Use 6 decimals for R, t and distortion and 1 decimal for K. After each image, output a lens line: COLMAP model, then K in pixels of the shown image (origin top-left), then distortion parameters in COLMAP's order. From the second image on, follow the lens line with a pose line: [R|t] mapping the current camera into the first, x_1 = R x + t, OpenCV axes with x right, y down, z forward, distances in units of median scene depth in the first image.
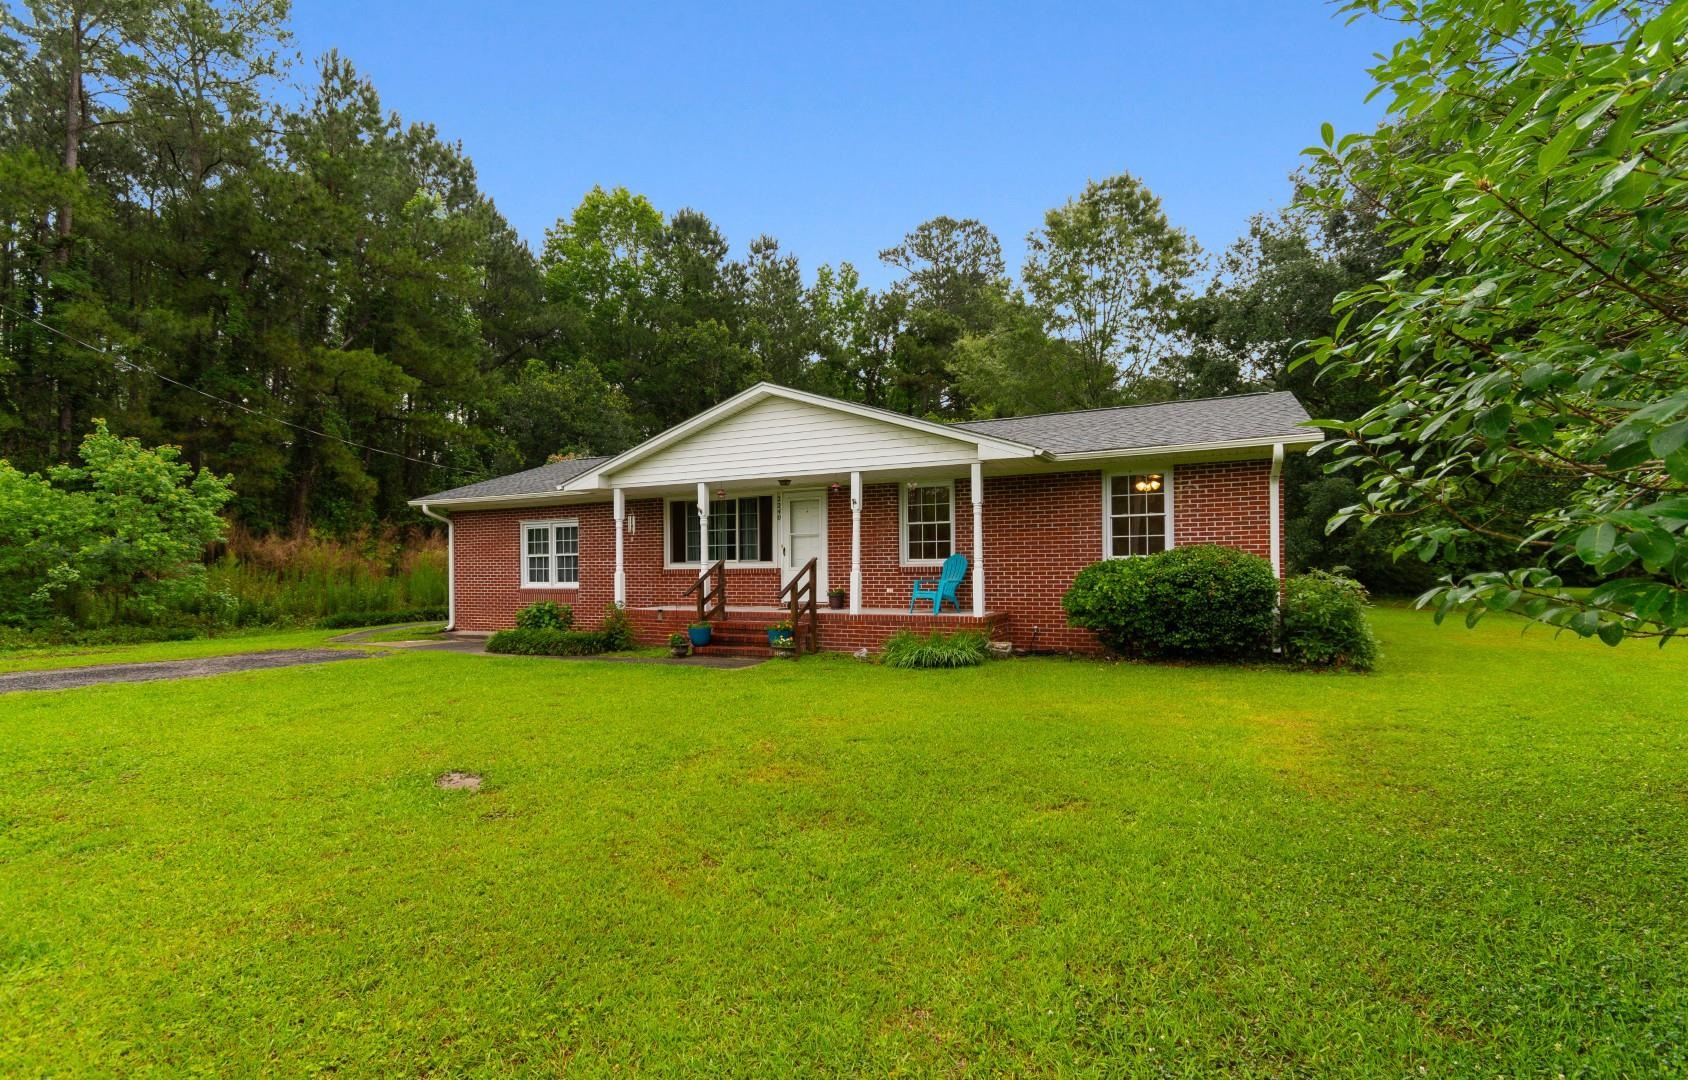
lens RADIAL K [[776.9, 0, 842.0], [0, 776.9, 569.4], [0, 0, 1]] dist [0.008588, -0.000058]
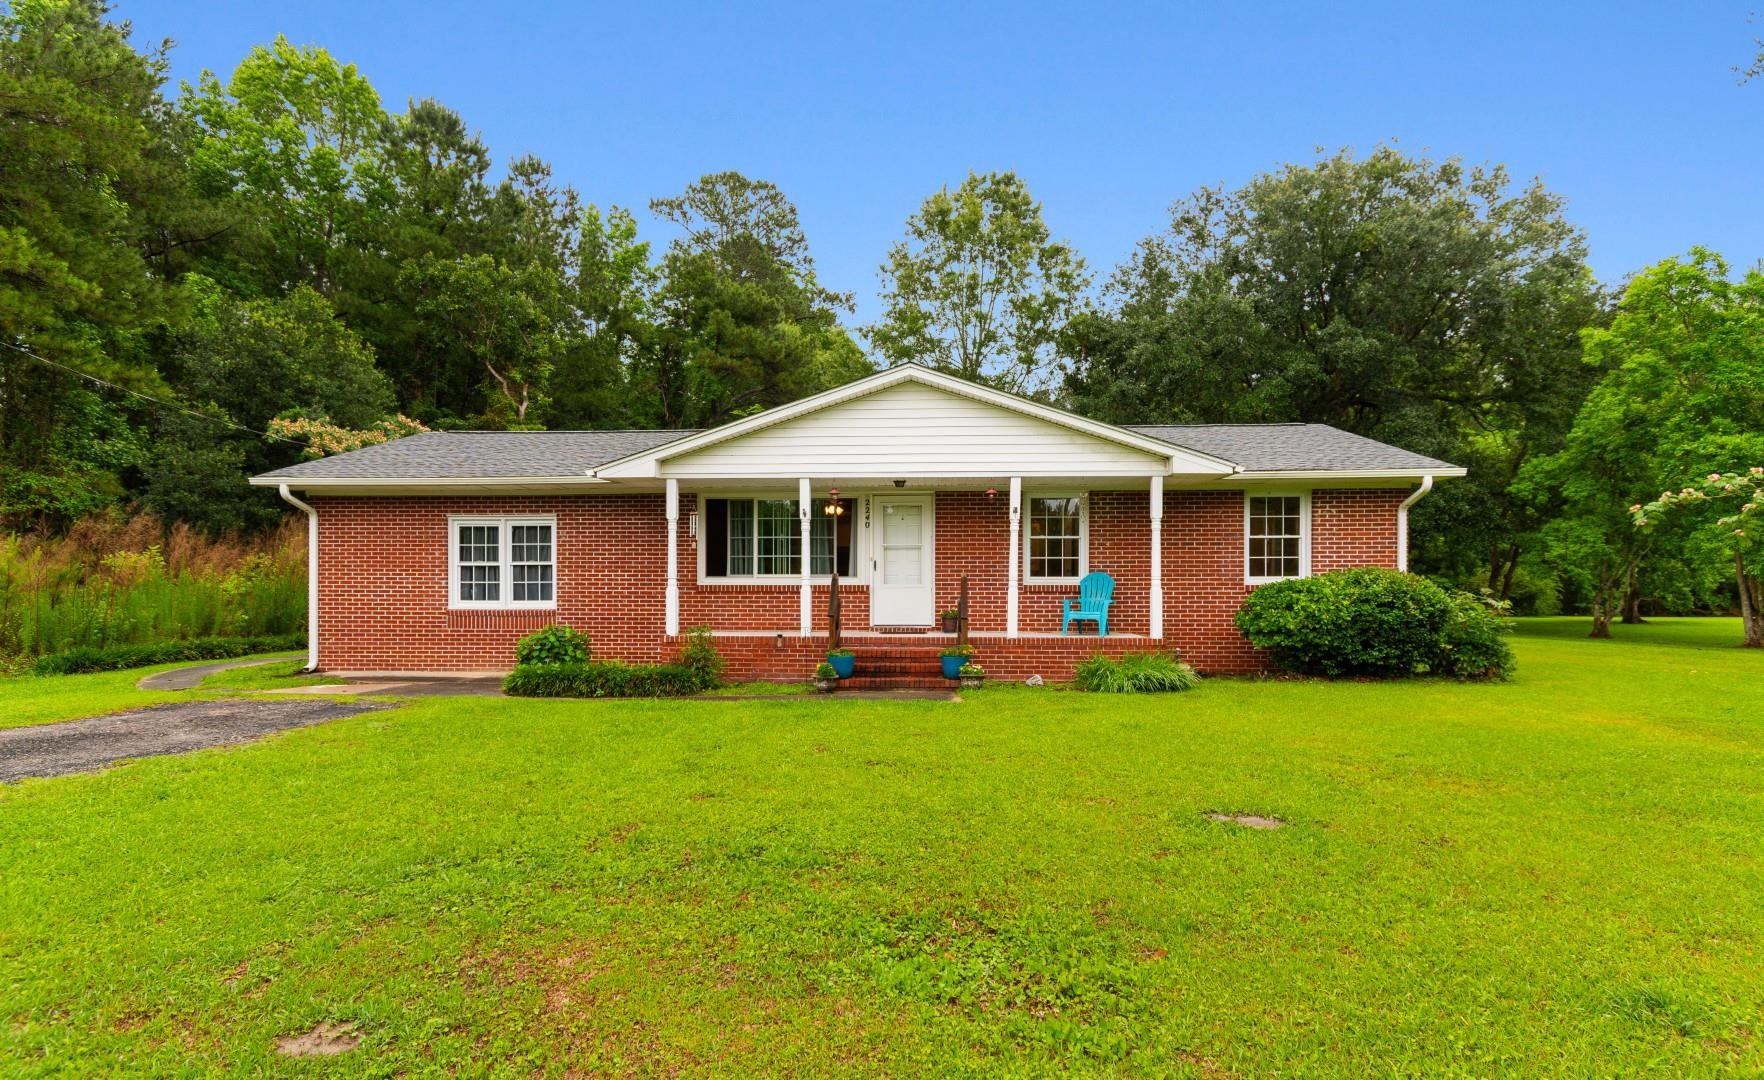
lens RADIAL K [[921.8, 0, 883.5], [0, 921.8, 594.2], [0, 0, 1]] dist [0.001991, -0.000647]
pose [[0.919202, 0.009263, 0.393676, -0.393295], [-0.009606, 0.999953, -0.001099, 0.007914], [-0.393668, -0.002772, 0.919248, 0.068048]]
